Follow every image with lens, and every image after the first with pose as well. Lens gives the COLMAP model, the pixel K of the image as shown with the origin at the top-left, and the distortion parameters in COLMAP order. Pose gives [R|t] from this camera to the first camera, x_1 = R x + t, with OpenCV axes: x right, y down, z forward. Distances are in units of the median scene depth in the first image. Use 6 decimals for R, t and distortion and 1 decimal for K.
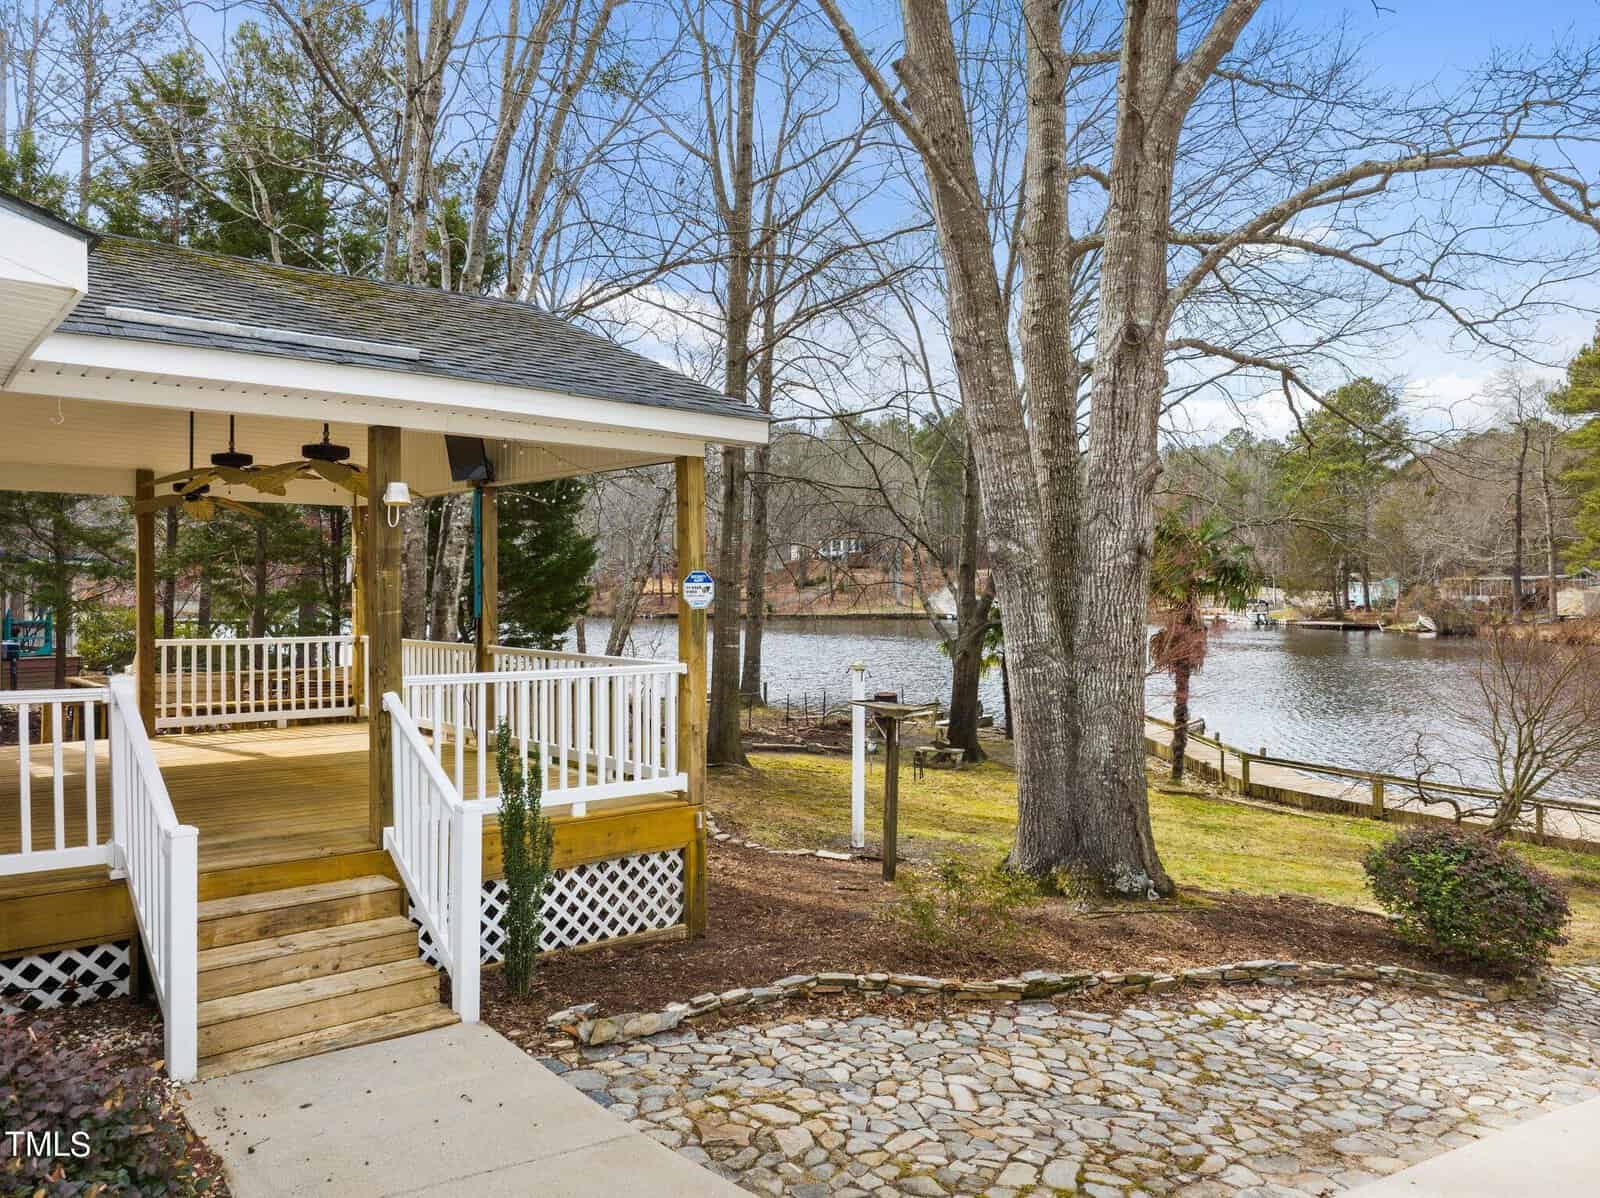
lens RADIAL K [[1127.8, 0, 796.1], [0, 1127.8, 592.4], [0, 0, 1]] dist [-0.054340, 0.027939]
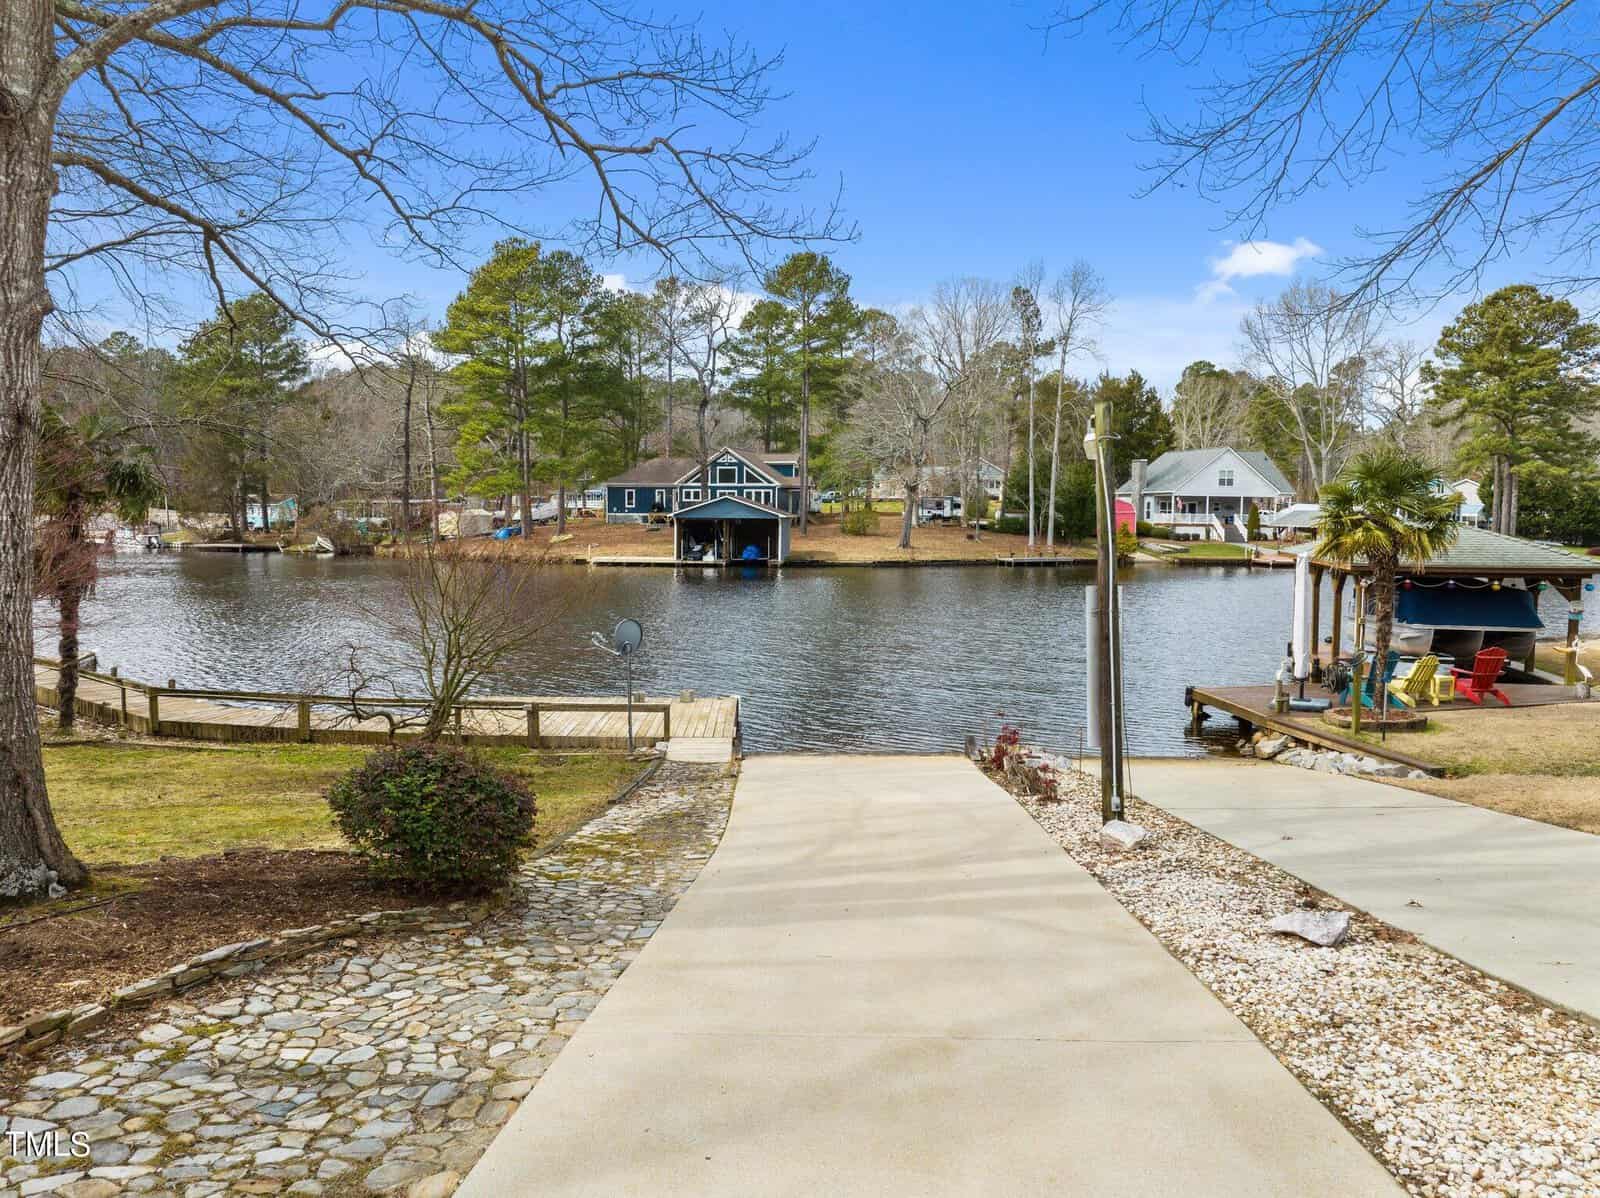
lens RADIAL K [[1127.8, 0, 796.1], [0, 1127.8, 592.4], [0, 0, 1]] dist [-0.054340, 0.027939]
pose [[0.603857, -0.041800, 0.795996, 0.044473], [-0.011597, 0.998058, 0.061209, 0.025586], [-0.797008, -0.046193, 0.602199, 0.191365]]
